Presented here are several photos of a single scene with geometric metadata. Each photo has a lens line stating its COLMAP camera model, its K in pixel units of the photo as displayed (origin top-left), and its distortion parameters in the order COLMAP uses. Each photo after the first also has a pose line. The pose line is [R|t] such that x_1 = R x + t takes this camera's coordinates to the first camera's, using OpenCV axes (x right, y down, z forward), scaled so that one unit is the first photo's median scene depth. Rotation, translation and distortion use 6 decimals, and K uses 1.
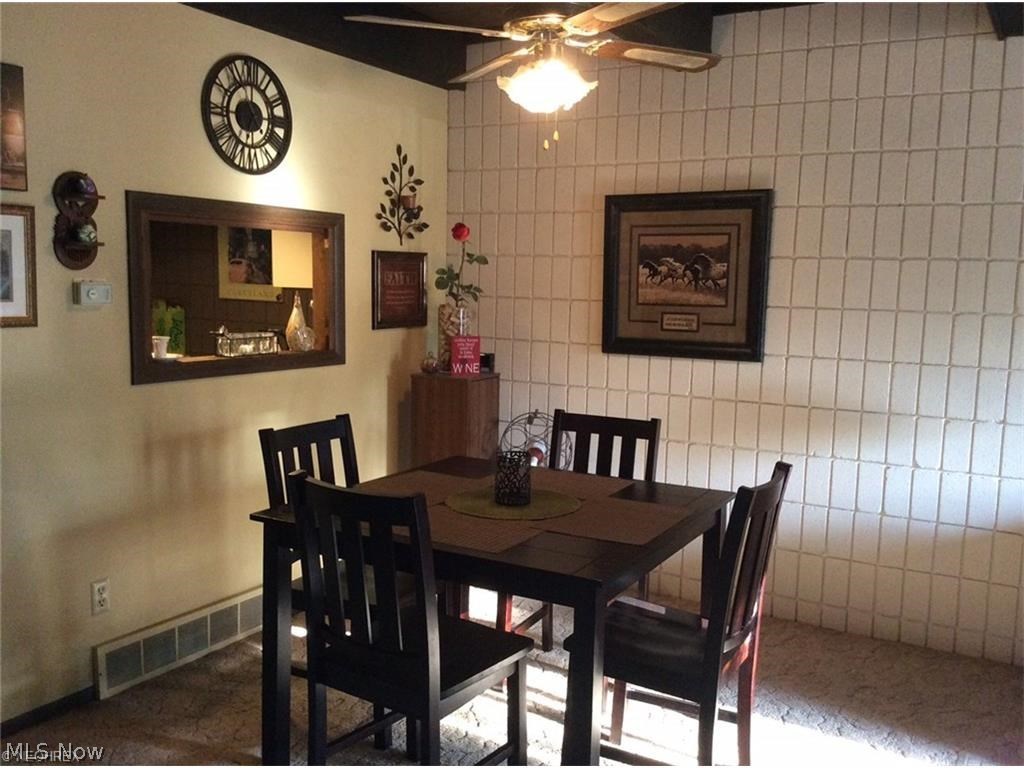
lens RADIAL K [[934.0, 0, 512.0], [0, 934.0, 384.0], [0, 0, 1]] dist [0.166900, -0.368598]
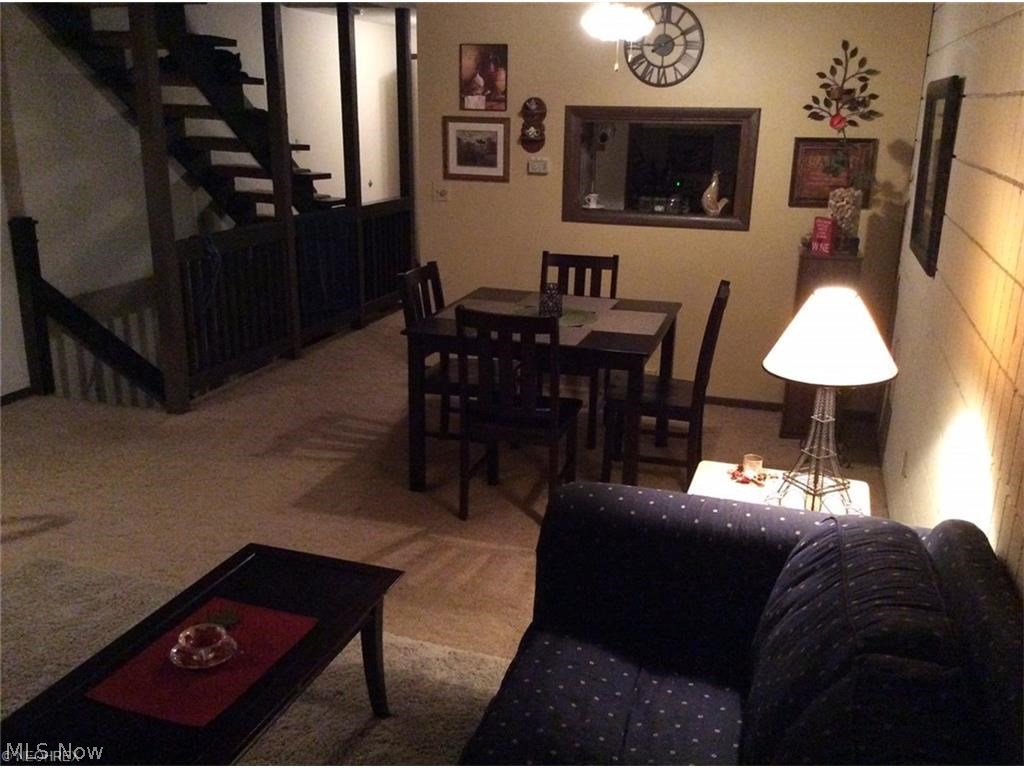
lens RADIAL K [[934.0, 0, 512.0], [0, 934.0, 384.0], [0, 0, 1]] dist [0.166900, -0.368598]
pose [[0.211376, 0.264607, -0.940906, 1.004697], [-0.123933, 0.962143, 0.242737, -0.091009], [0.969516, 0.065300, 0.236168, 0.396460]]
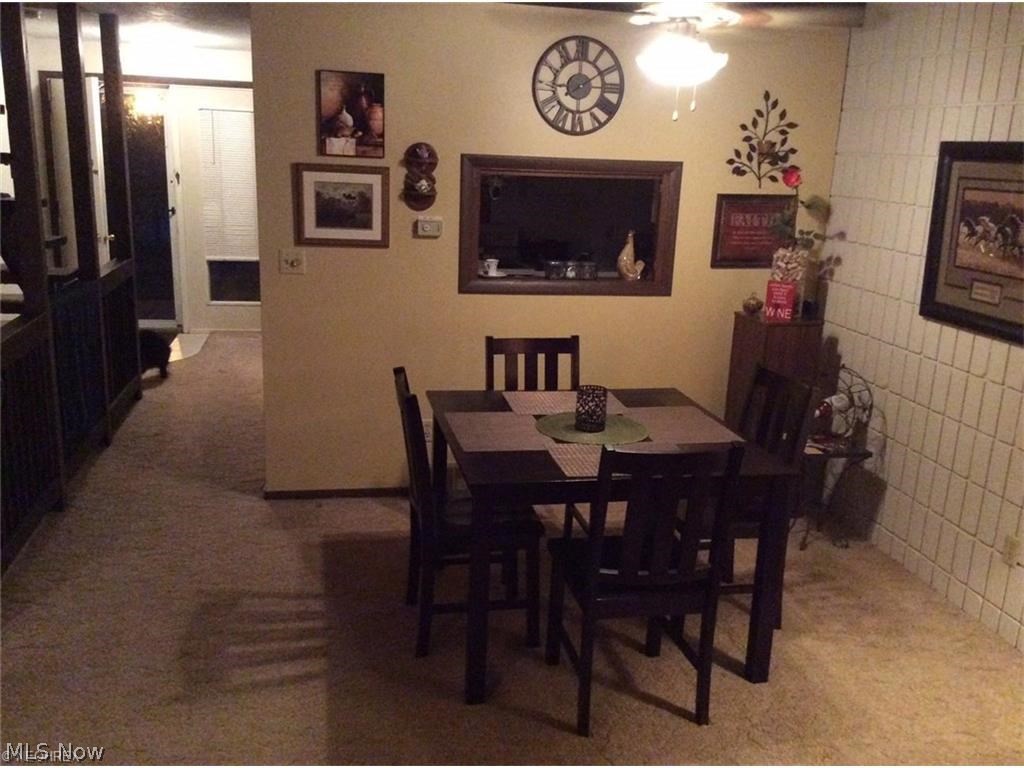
lens RADIAL K [[934.0, 0, 512.0], [0, 934.0, 384.0], [0, 0, 1]] dist [0.166900, -0.368598]
pose [[0.653077, 0.189396, -0.733226, 0.549955], [-0.111456, 0.981716, 0.154309, -0.069450], [0.749045, -0.019054, 0.662245, 0.092940]]
